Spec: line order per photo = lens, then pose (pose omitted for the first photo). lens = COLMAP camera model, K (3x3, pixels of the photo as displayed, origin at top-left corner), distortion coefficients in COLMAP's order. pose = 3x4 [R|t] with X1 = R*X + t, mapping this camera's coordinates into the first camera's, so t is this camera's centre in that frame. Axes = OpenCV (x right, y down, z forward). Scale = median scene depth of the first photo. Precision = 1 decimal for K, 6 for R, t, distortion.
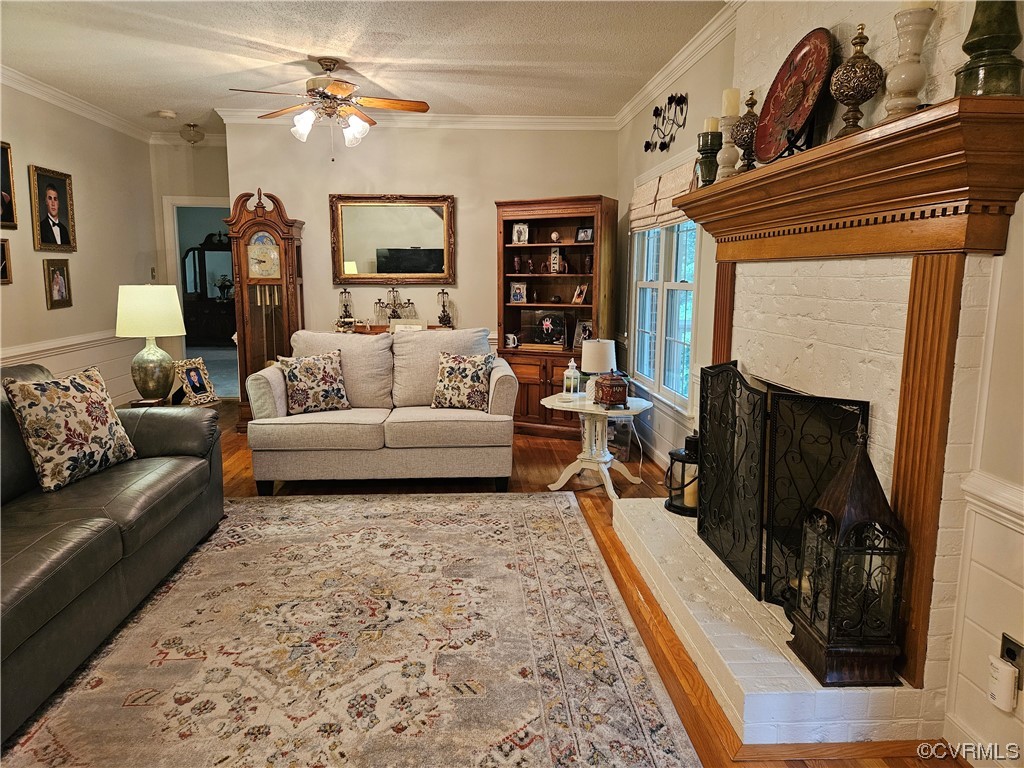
lens RADIAL K [[683.5, 0, 502.0], [0, 683.5, 374.0], [0, 0, 1]] dist [0.080728, -0.066093]
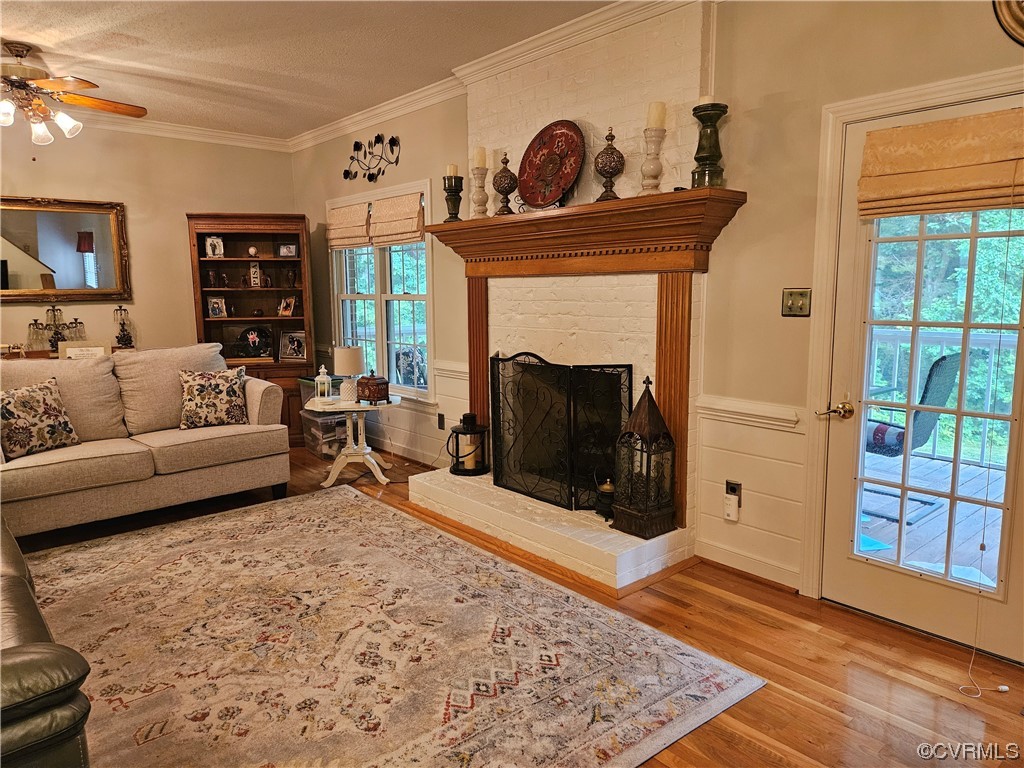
lens RADIAL K [[683.5, 0, 499.8], [0, 683.5, 377.3], [0, 0, 1]] dist [0.080728, -0.066093]
pose [[0.793496, -0.092197, 0.601551, -0.425785], [0.101601, 0.994655, 0.018426, 0.006350], [-0.600034, 0.046498, 0.798622, -0.047800]]
